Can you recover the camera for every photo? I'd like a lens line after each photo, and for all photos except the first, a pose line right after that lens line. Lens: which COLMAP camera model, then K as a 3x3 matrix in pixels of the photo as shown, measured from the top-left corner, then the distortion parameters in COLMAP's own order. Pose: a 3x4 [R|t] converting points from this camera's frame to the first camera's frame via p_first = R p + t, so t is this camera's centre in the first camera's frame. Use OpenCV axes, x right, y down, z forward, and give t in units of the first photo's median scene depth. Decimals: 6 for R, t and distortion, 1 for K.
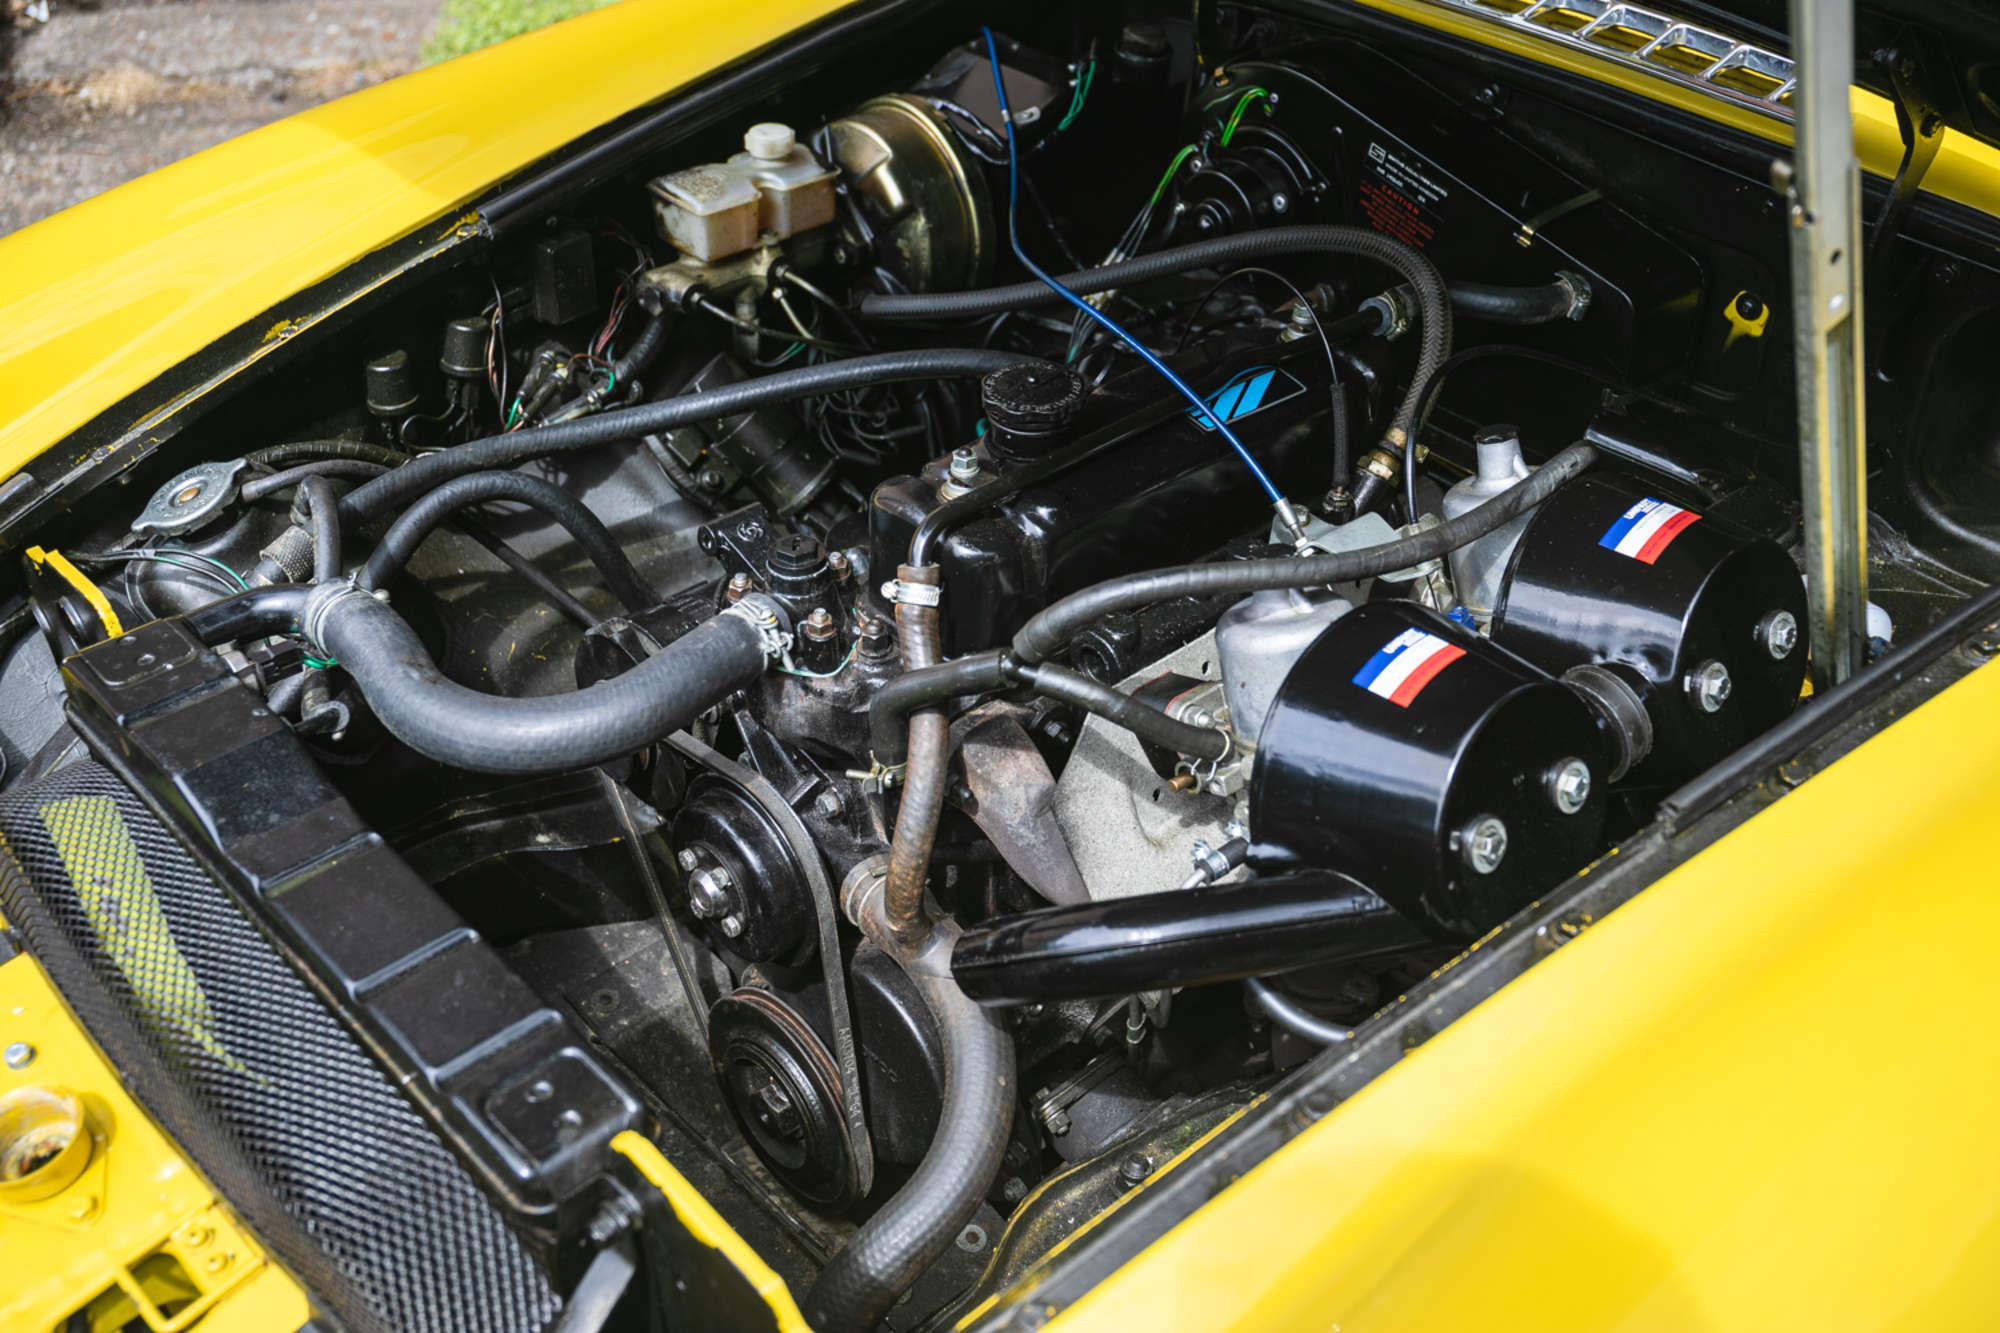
lens RADIAL K [[2249.5, 0, 1000.0], [0, 2249.5, 666.5], [0, 0, 1]] dist [-0.004547, -0.006069]
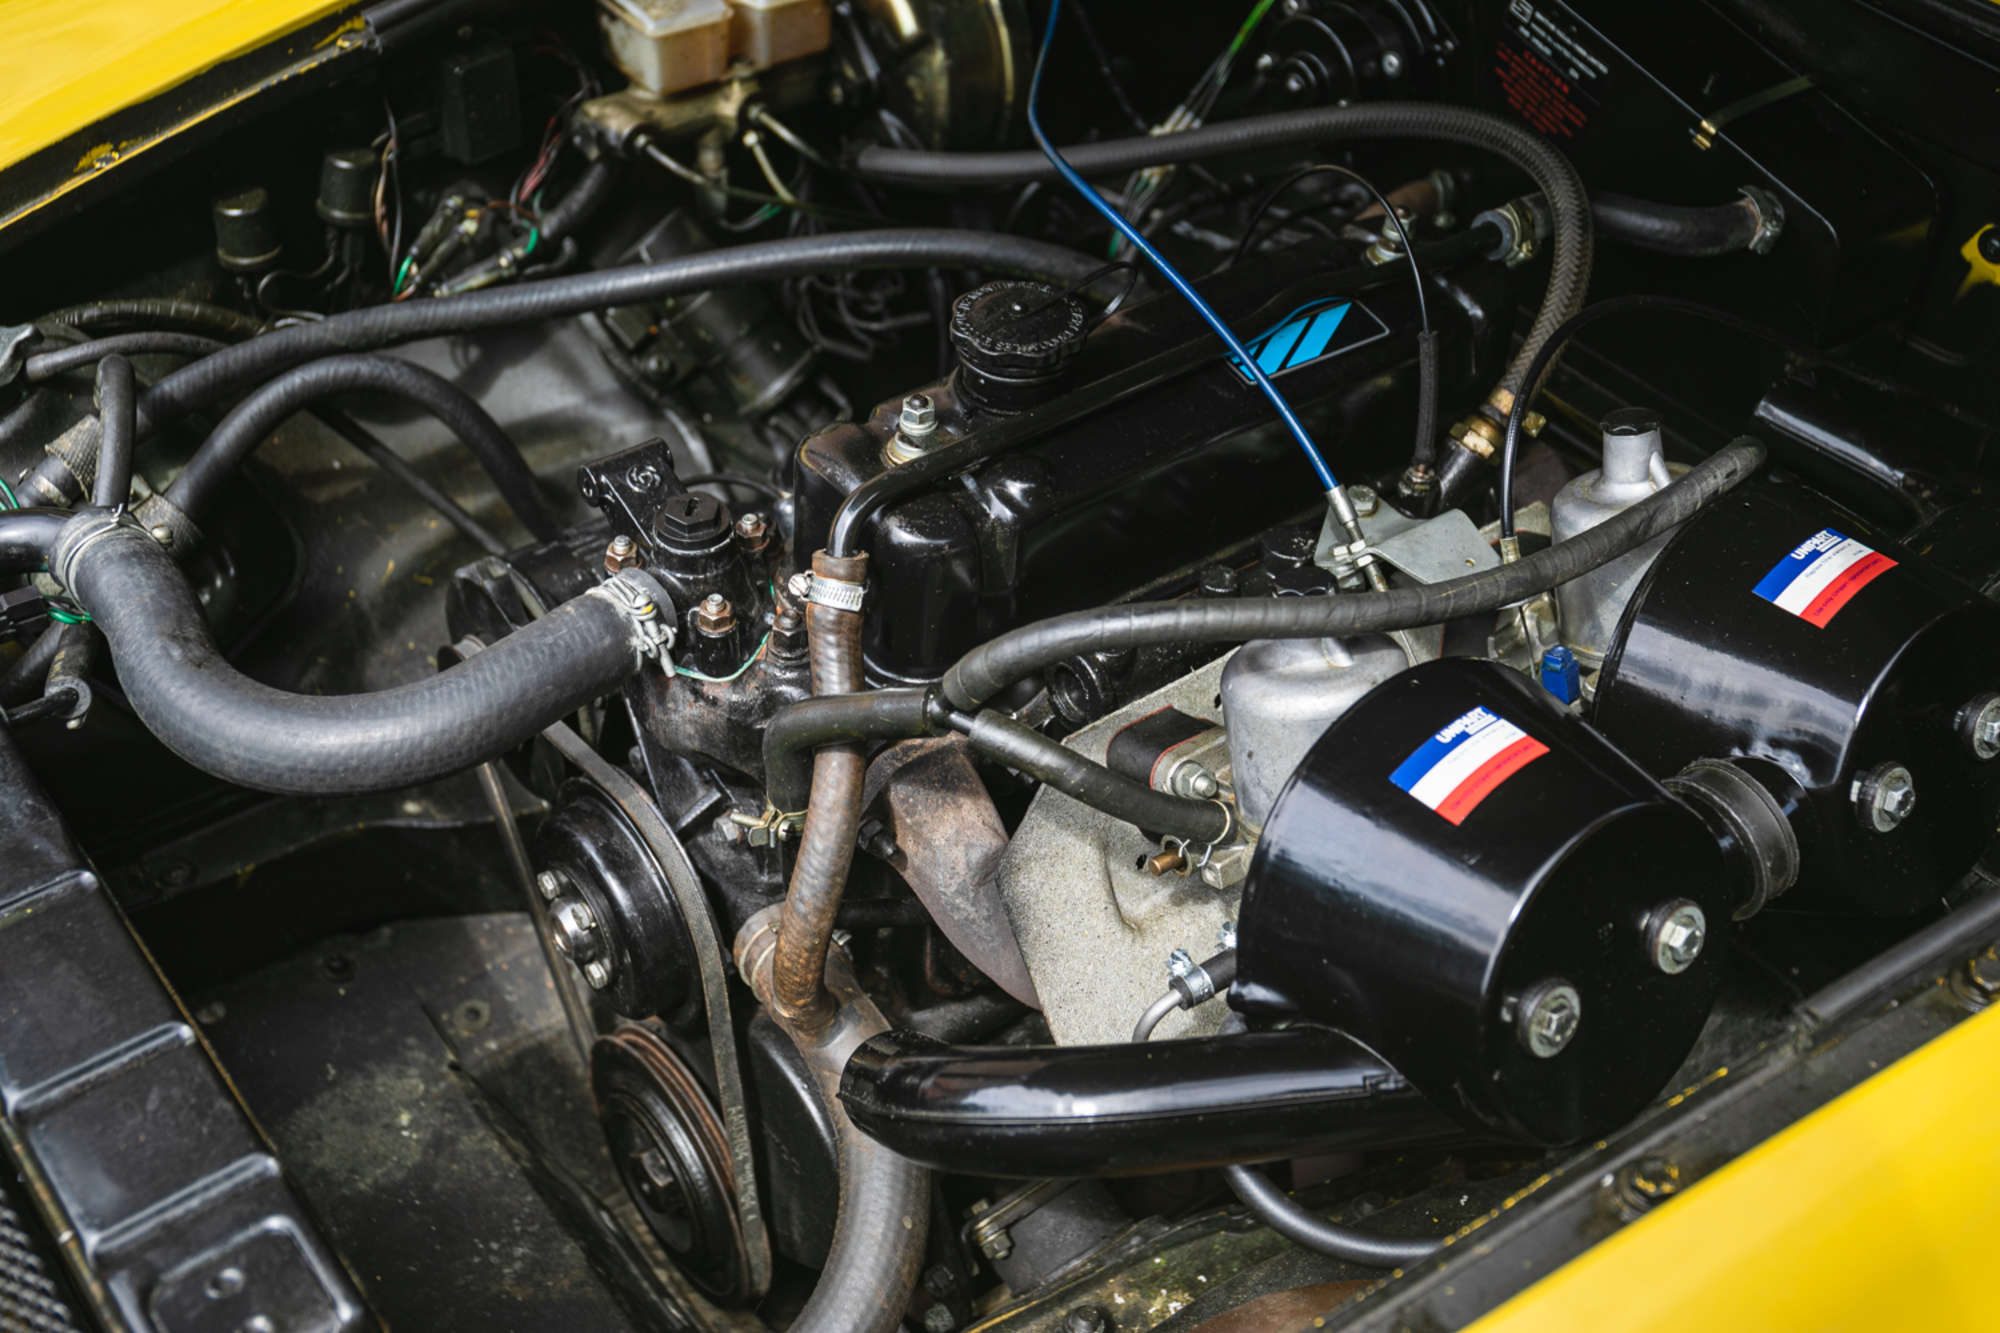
lens RADIAL K [[2408.6, 0, 1000.0], [0, 2408.6, 666.5], [0, 0, 1]] dist [0.015848, 0.046338]
pose [[0.996111, 0.073283, -0.048921, 0.055363], [-0.068960, 0.994002, 0.084875, -0.073898], [0.054848, -0.081171, 0.995190, 0.177966]]
